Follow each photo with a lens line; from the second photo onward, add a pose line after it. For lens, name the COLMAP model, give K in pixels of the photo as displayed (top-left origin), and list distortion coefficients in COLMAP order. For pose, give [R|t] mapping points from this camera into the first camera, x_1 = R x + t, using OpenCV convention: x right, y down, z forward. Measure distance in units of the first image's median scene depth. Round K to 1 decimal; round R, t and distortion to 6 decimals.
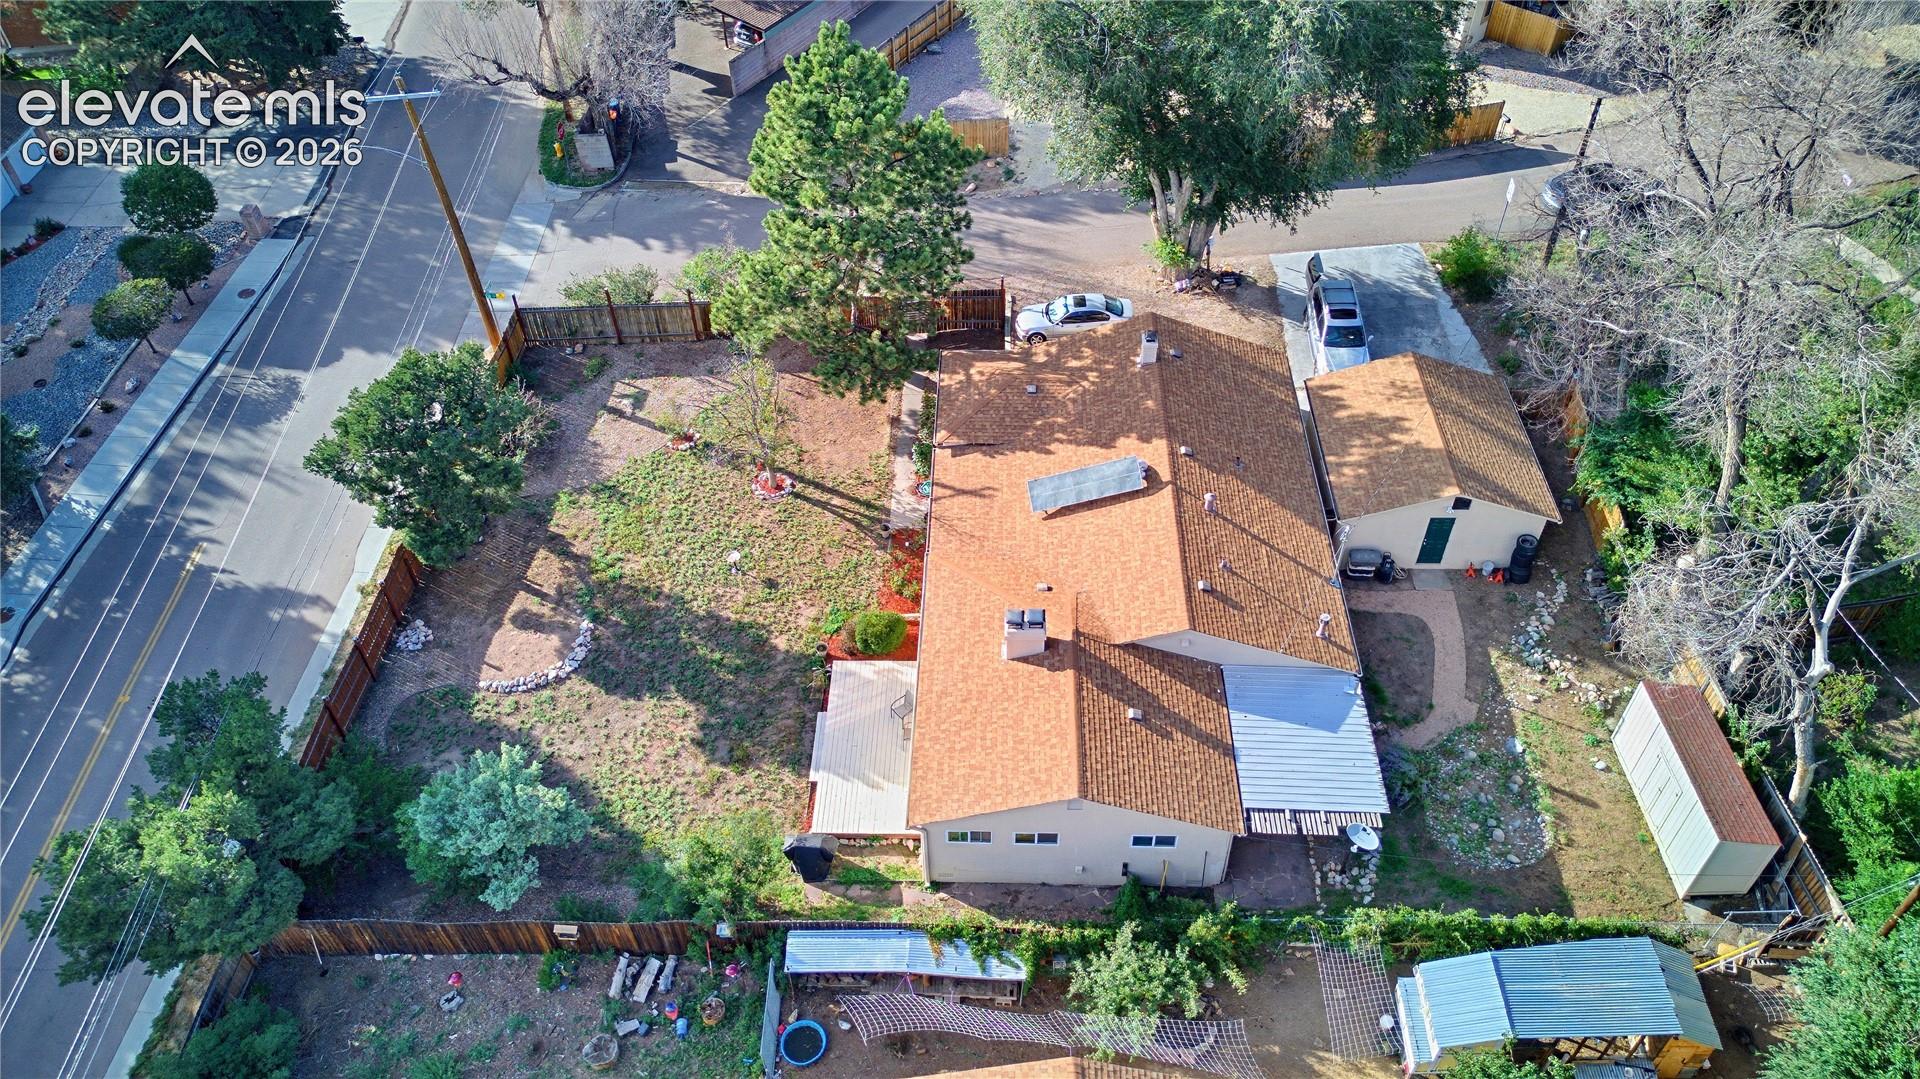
lens RADIAL K [[1295.7, 0, 960.0], [0, 1295.7, 539.5], [0, 0, 1]] dist [0.029717, -0.001674]
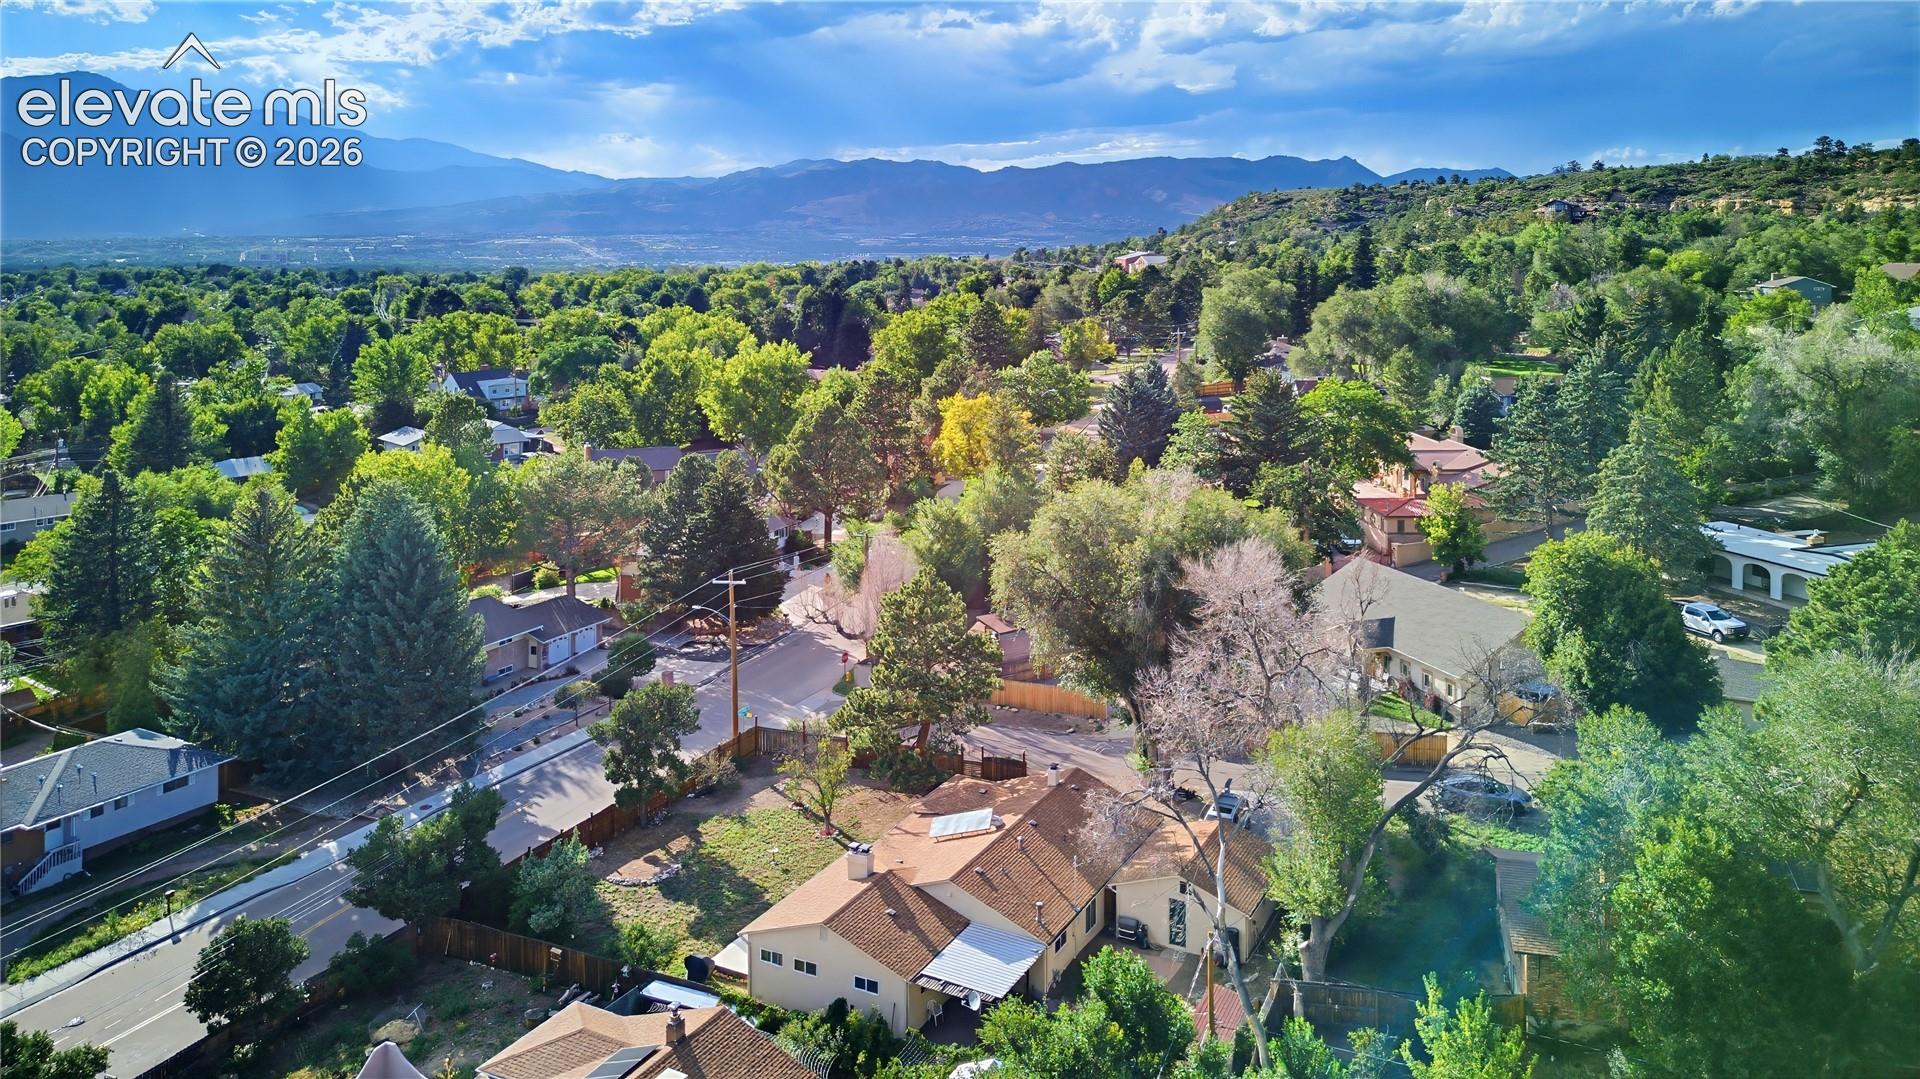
lens RADIAL K [[1295.7, 0, 960.0], [0, 1295.7, 539.5], [0, 0, 1]] dist [0.029717, -0.001674]
pose [[0.903150, 0.122496, -0.411479, 0.680502], [-0.328094, 0.815086, -0.477482, 0.414250], [0.276901, 0.566242, 0.776335, -0.407699]]
